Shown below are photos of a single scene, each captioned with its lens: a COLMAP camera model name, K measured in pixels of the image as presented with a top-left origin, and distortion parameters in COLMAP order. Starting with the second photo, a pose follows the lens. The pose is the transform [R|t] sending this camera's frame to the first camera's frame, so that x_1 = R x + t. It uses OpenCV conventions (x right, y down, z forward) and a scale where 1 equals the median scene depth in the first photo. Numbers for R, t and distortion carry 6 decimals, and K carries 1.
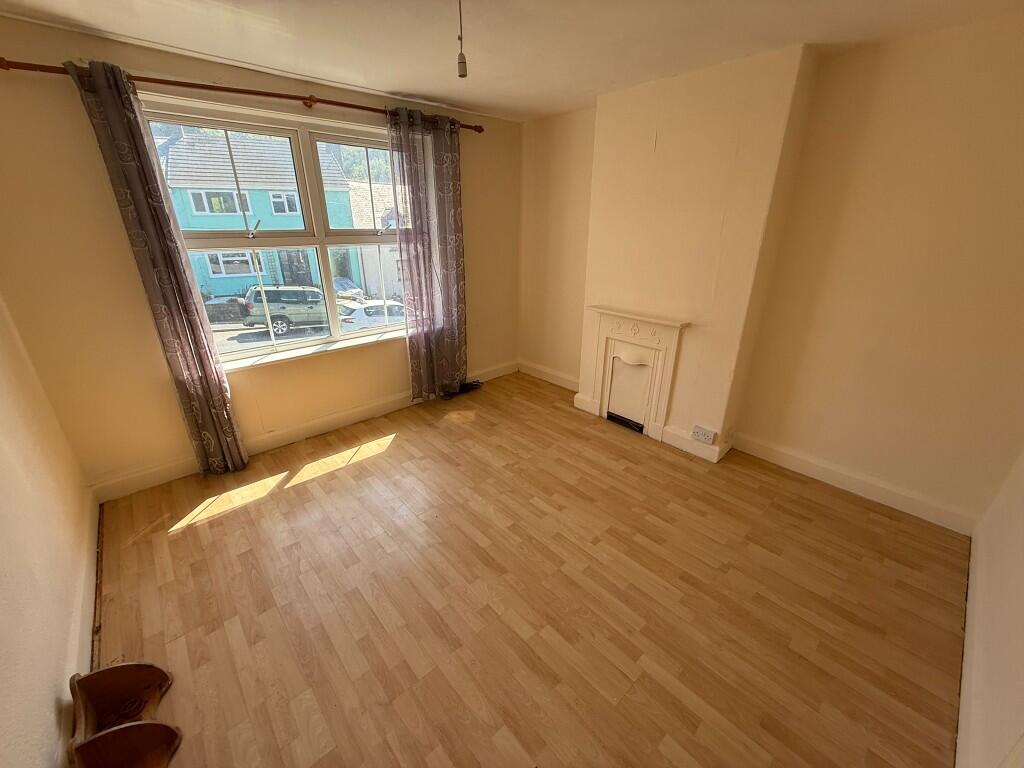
lens RADIAL K [[408.7, 0, 511.7], [0, 408.7, 385.6], [0, 0, 1]] dist [0.003071, 0.000086]
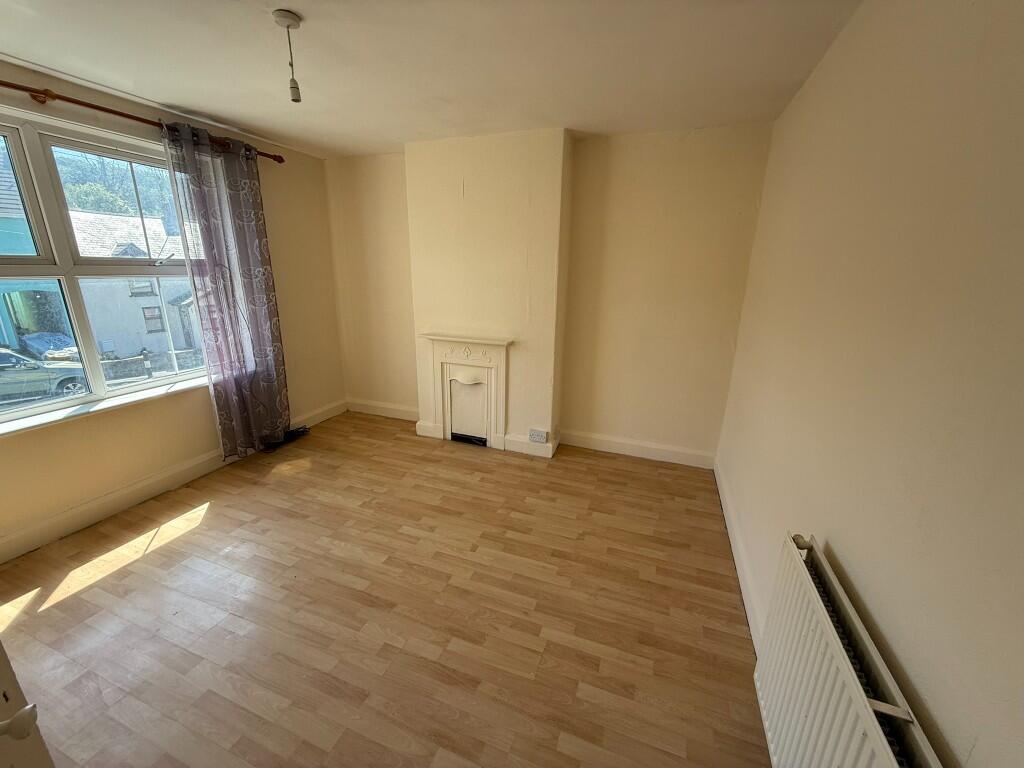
lens RADIAL K [[408.7, 0, 507.2], [0, 408.7, 388.0], [0, 0, 1]] dist [0.003071, 0.000086]
pose [[0.890353, -0.117421, 0.439869, -0.108128], [0.158304, 0.985727, -0.057293, 0.042046], [-0.426863, 0.120644, 0.896233, -0.016937]]
